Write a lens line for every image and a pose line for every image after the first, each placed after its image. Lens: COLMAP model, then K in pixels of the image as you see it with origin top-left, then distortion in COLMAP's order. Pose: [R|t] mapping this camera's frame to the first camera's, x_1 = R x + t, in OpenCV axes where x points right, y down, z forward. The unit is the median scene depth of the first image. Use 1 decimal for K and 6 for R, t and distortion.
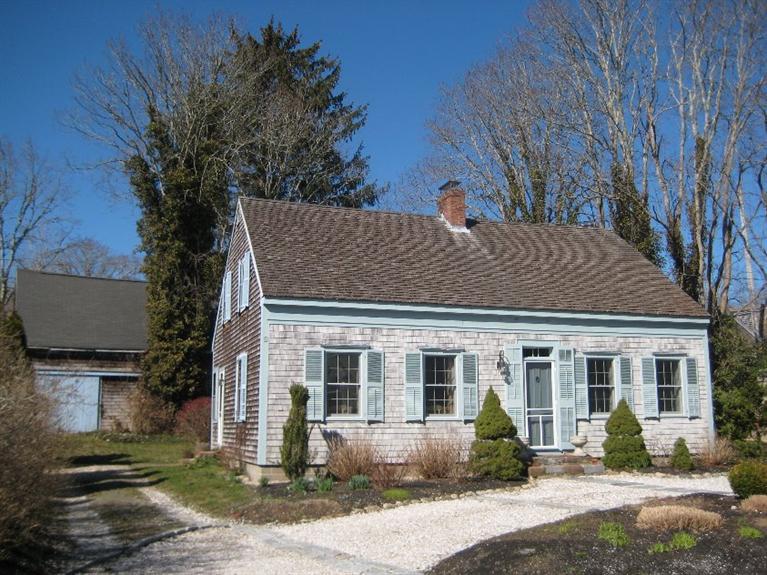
lens RADIAL K [[783.2, 0, 383.5], [0, 783.2, 287.5], [0, 0, 1]] dist [-0.157744, 0.008212]
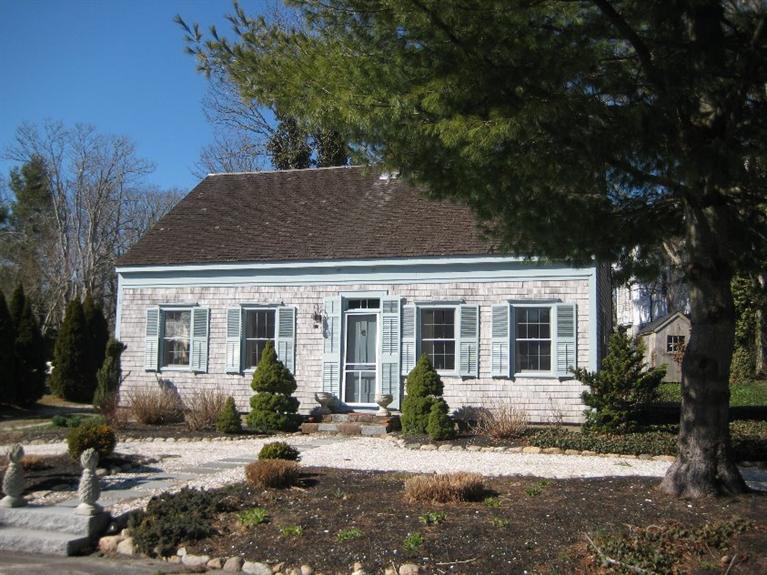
lens RADIAL K [[778.3, 0, 383.5], [0, 778.3, 287.5], [0, 0, 1]] dist [-0.198261, 0.003102]
pose [[0.821428, -0.048769, -0.568223, 0.758153], [0.078452, 0.996528, 0.027883, 0.039391], [0.564890, -0.067482, 0.822402, 0.241820]]
